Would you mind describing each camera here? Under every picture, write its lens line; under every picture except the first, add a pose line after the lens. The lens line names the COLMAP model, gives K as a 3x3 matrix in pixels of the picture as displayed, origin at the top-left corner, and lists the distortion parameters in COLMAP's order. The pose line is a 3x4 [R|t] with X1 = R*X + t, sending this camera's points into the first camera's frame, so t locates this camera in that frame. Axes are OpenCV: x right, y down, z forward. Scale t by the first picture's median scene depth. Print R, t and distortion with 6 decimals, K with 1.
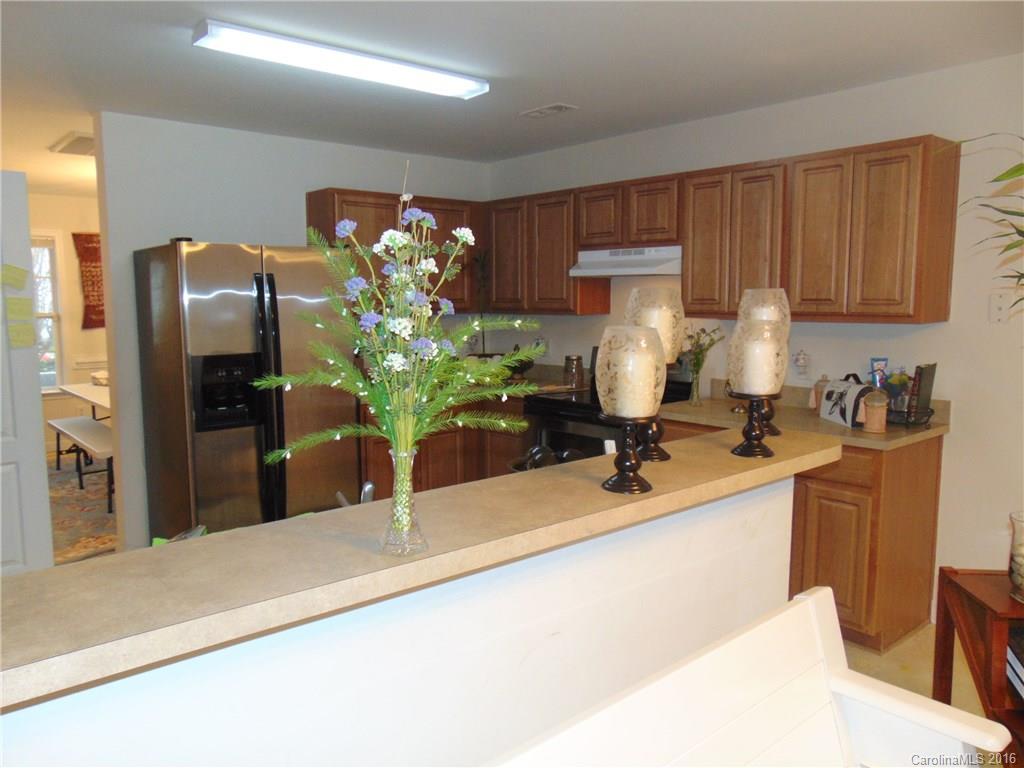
lens RADIAL K [[762.3, 0, 506.6], [0, 762.3, 383.8], [0, 0, 1]] dist [-0.024917, 0.009421]
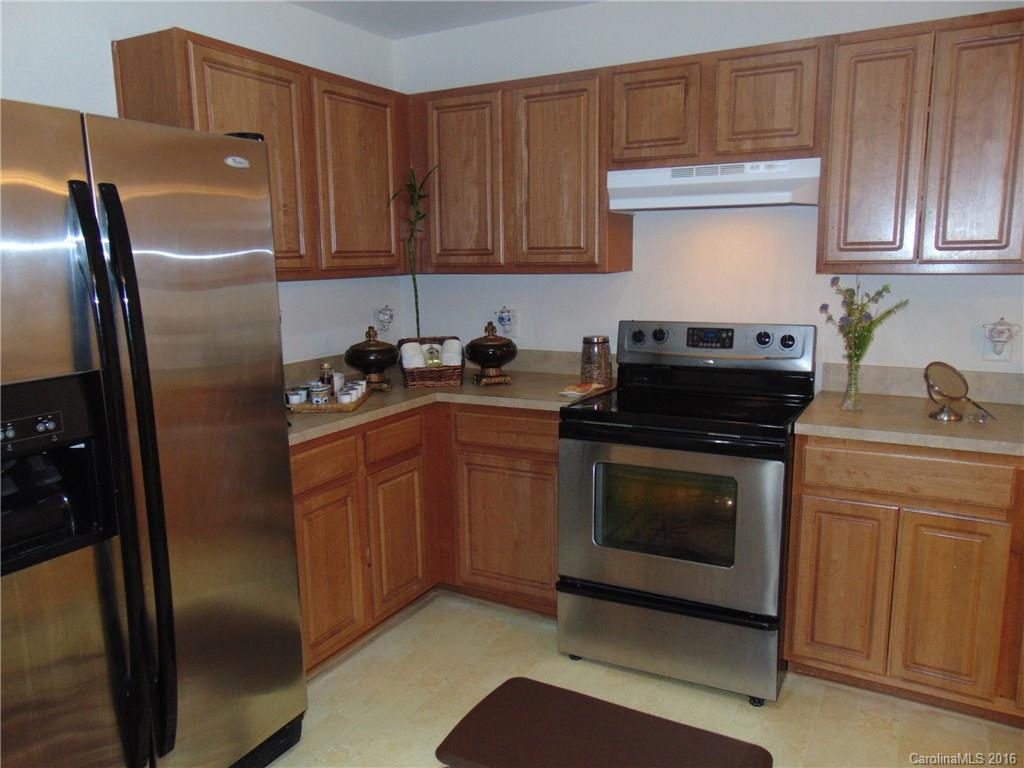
lens RADIAL K [[762.3, 0, 516.7], [0, 762.3, 384.6], [0, 0, 1]] dist [-0.024917, 0.009421]
pose [[0.937646, -0.066052, 0.341258, -0.207345], [0.049575, 0.997155, 0.056789, -0.037797], [-0.344038, -0.036330, 0.938253, 0.437816]]
